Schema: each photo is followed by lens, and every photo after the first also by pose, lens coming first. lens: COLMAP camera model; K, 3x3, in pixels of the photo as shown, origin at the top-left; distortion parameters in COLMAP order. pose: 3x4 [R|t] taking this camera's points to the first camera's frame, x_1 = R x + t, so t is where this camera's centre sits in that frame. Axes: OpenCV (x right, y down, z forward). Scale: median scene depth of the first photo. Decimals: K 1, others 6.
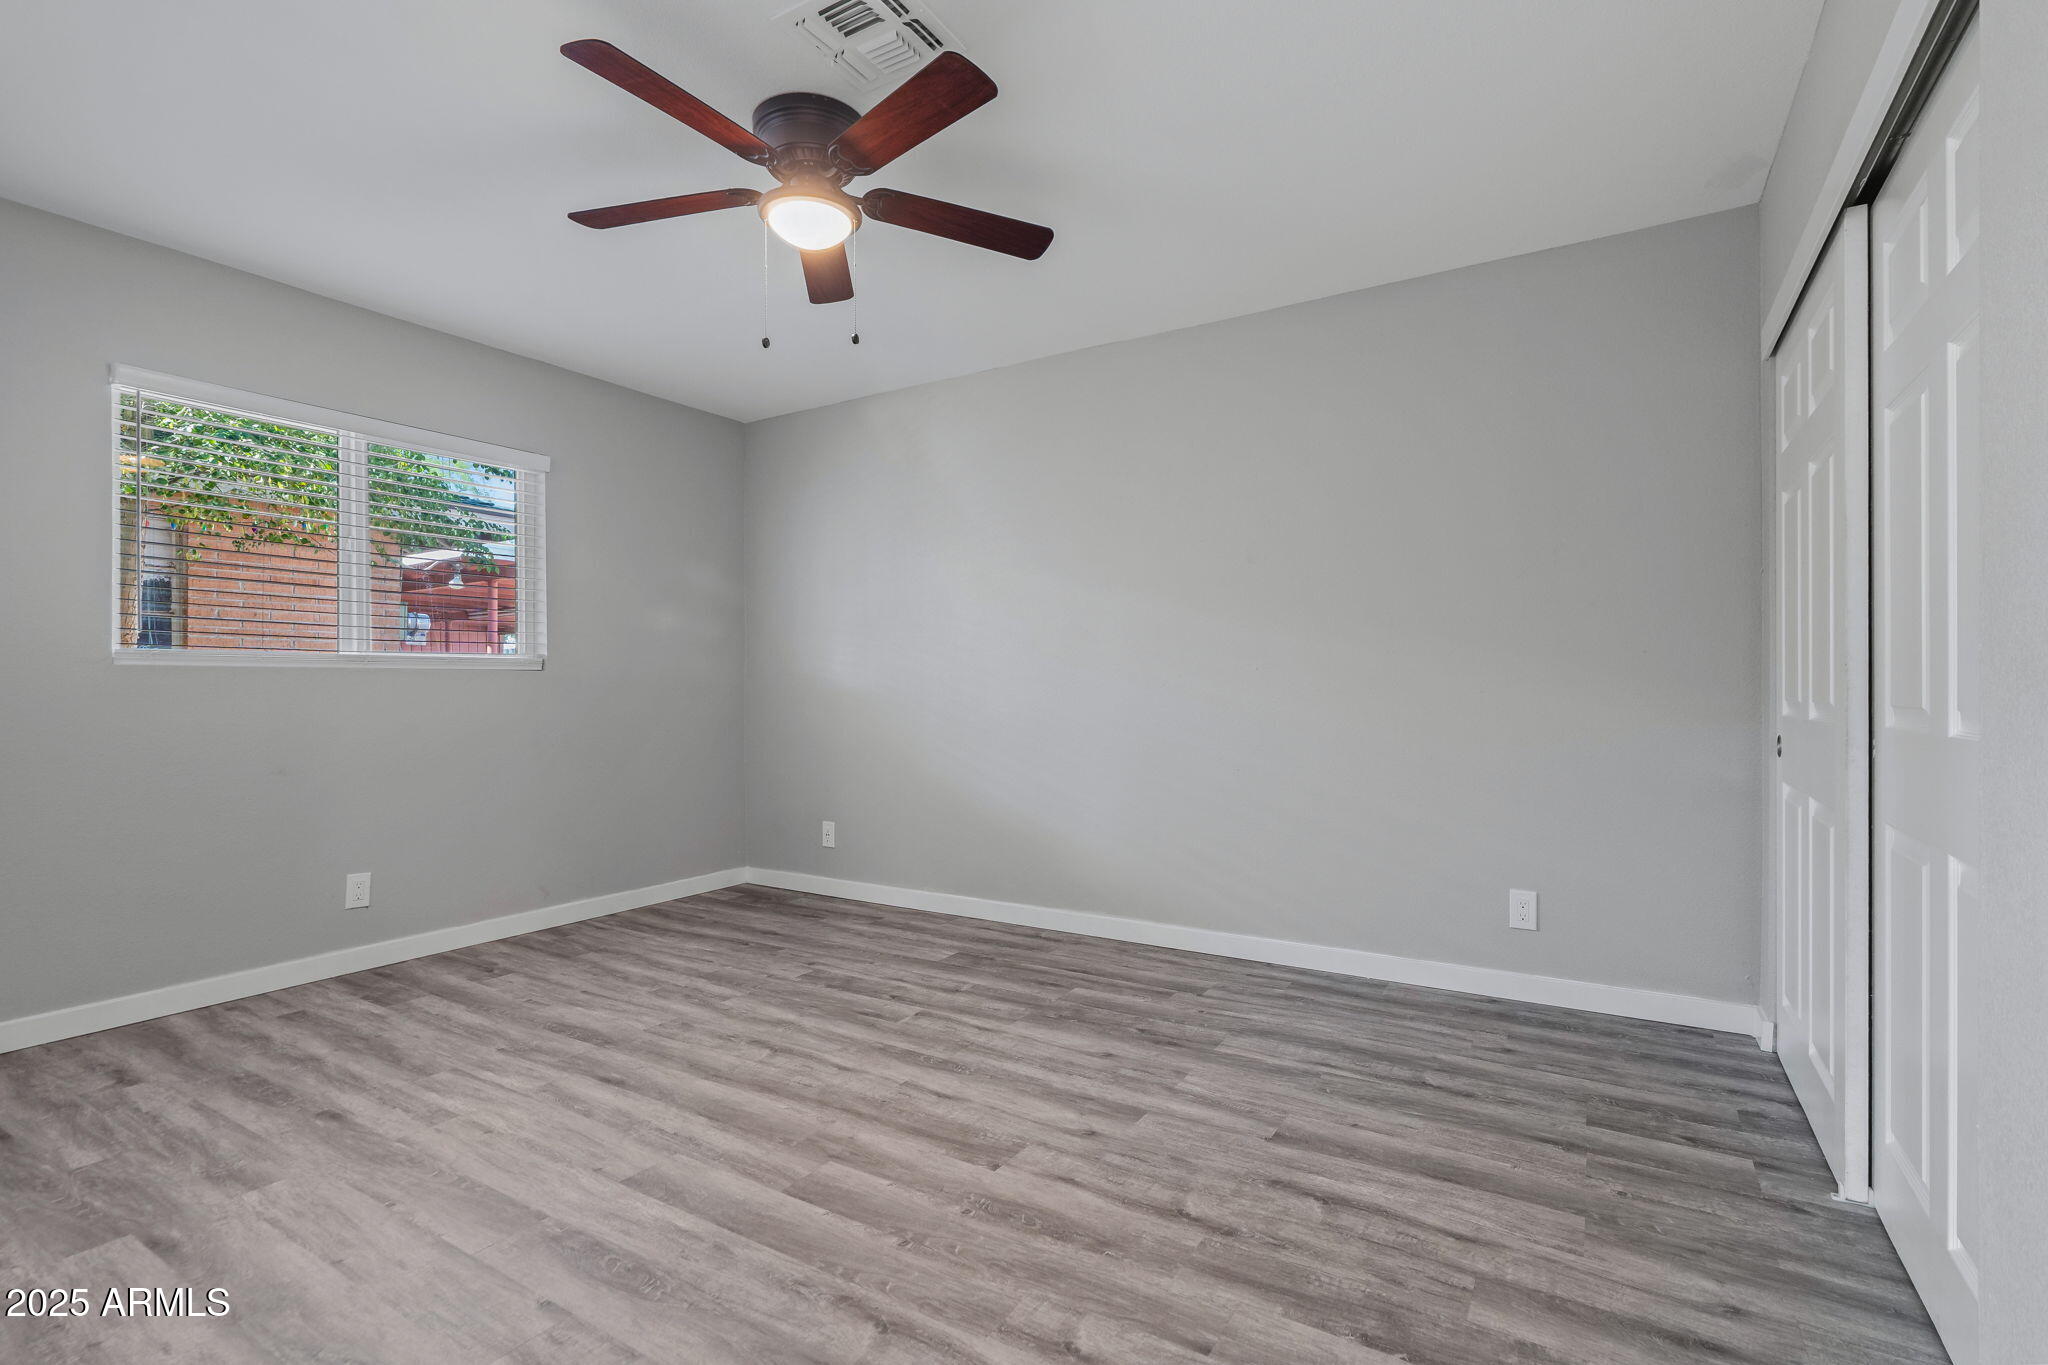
lens RADIAL K [[929.5, 0, 1024.0], [0, 929.5, 682.5], [0, 0, 1]] dist [0.001486, 0.000677]
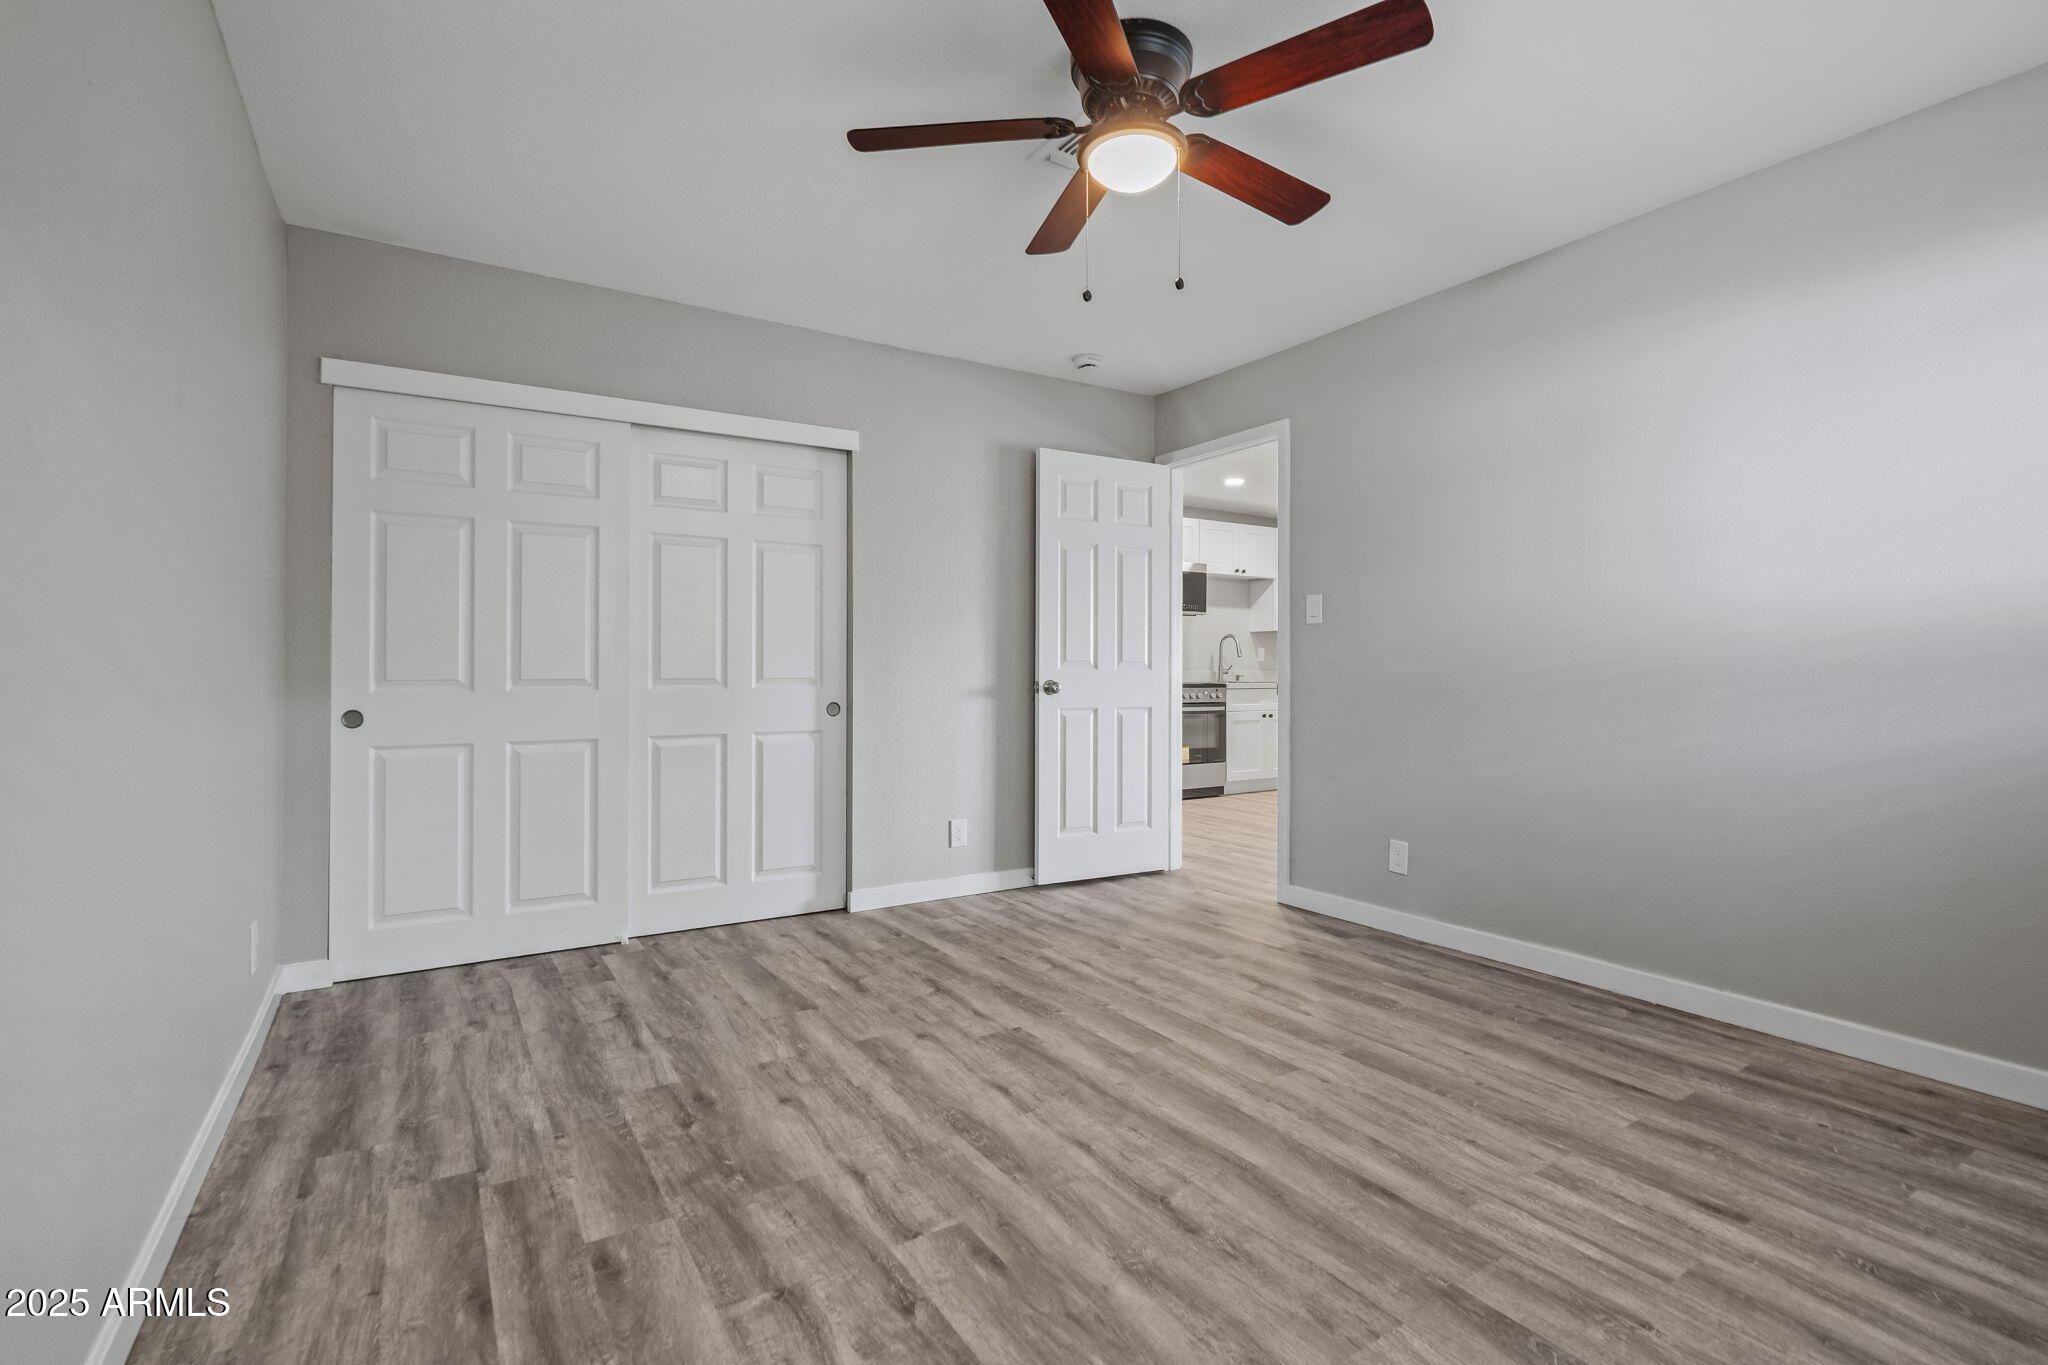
lens RADIAL K [[969.3, 0, 1031.2], [0, 969.3, 688.6], [0, 0, 1]] dist [0.002106, 0.001277]
pose [[-0.900835, -0.006126, 0.434119, -0.492760], [-0.001869, 0.999946, 0.010231, 0.017075], [-0.434159, 0.008405, -0.900797, 1.700981]]
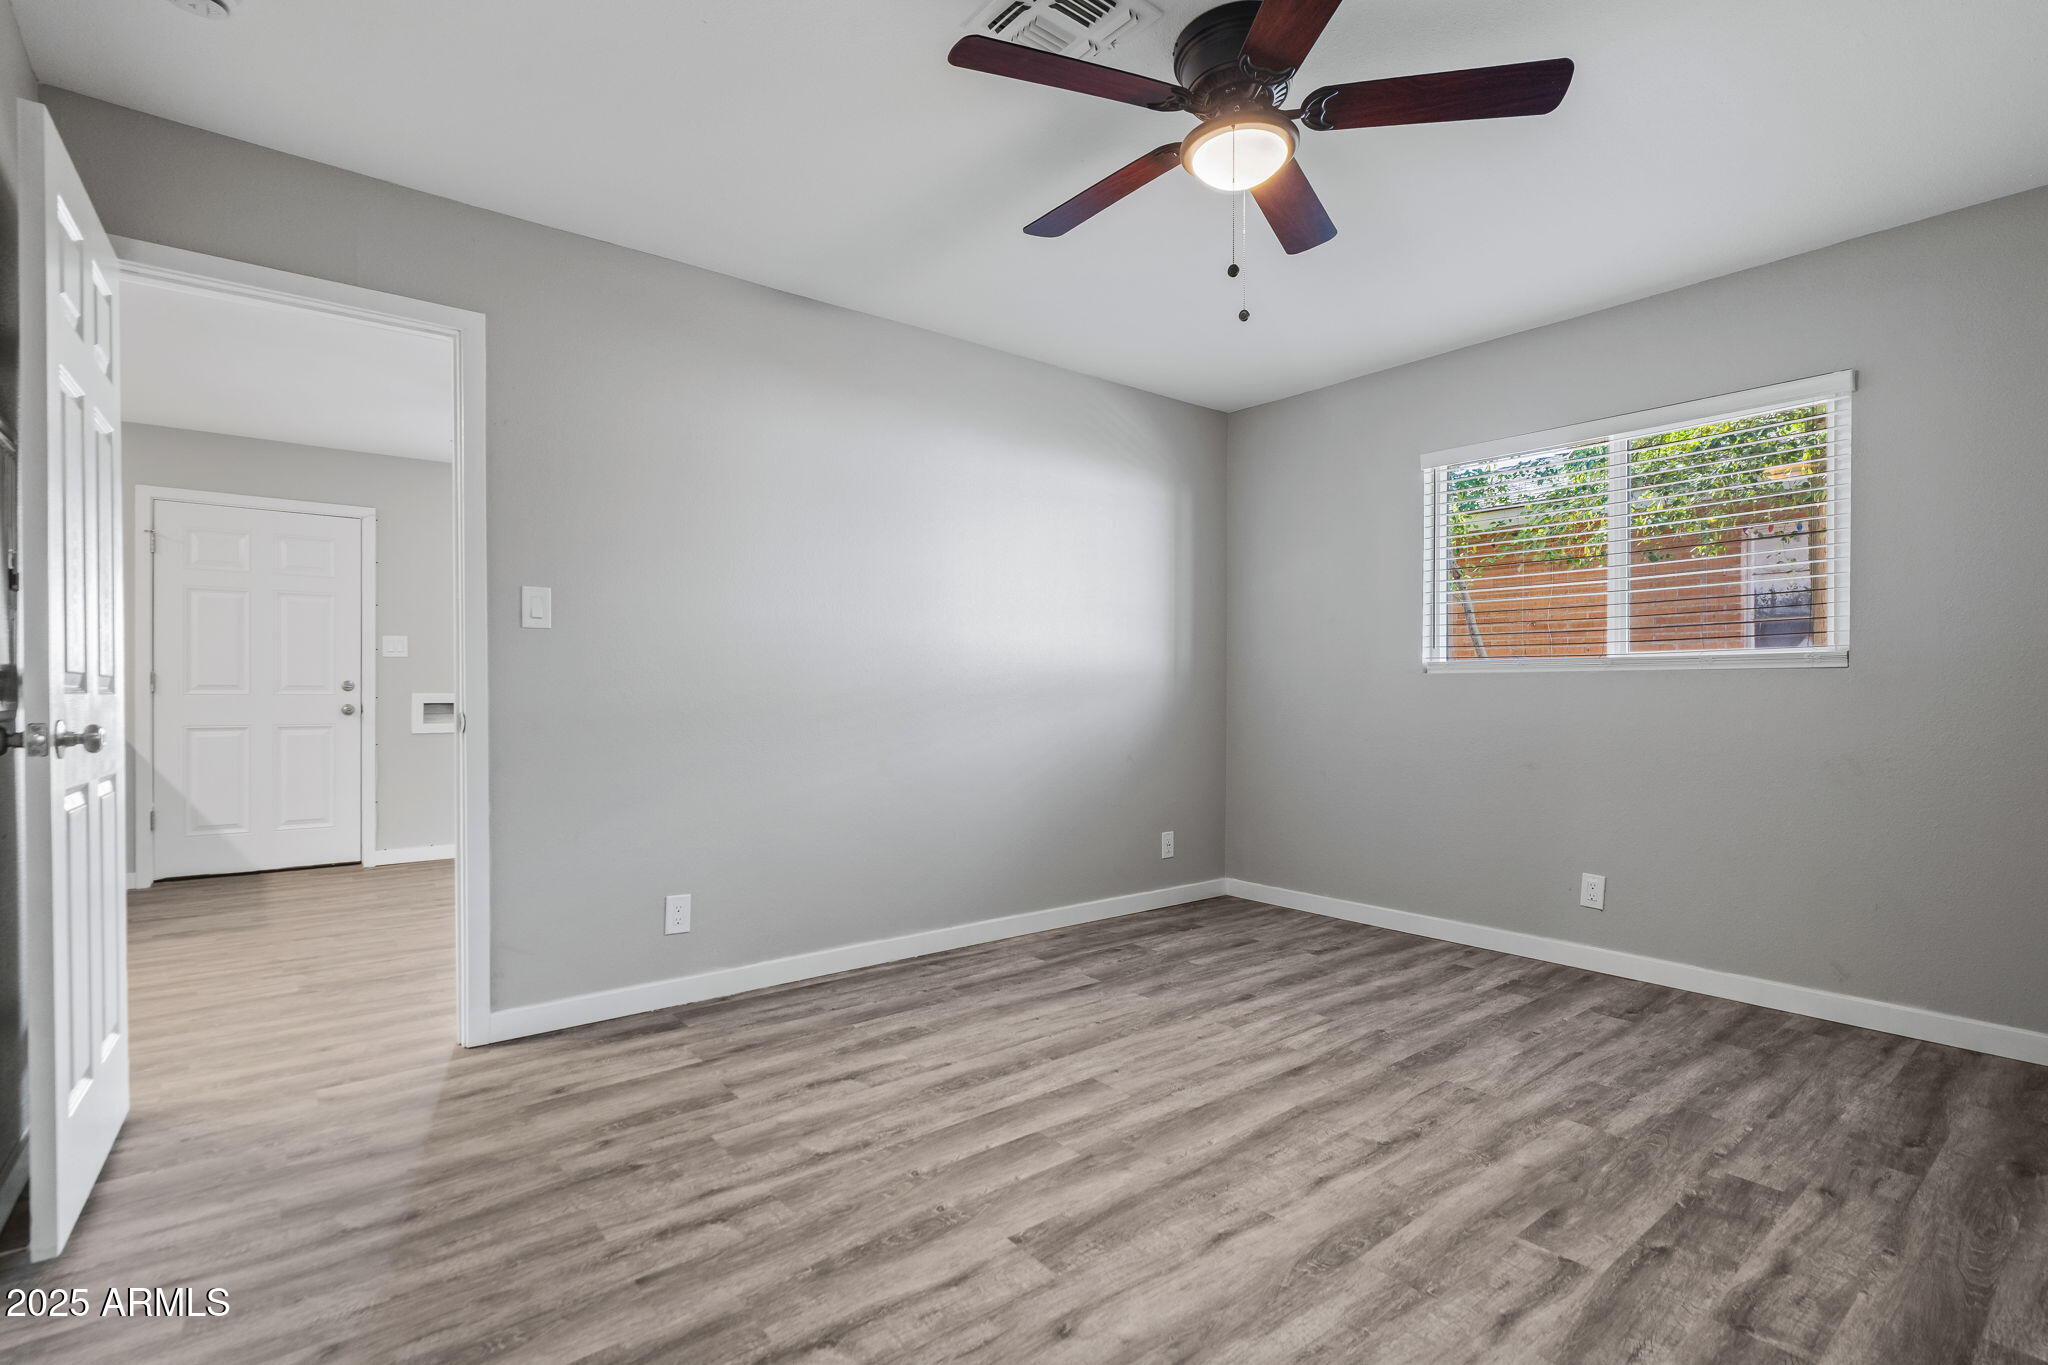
lens RADIAL K [[969.3, 0, 1031.2], [0, 969.3, 688.6], [0, 0, 1]] dist [0.002106, 0.001277]
pose [[-0.318228, -0.002673, -0.948010, 0.631859], [0.005301, 0.999975, -0.004599, 0.005986], [0.947999, -0.006489, -0.318206, 0.996142]]
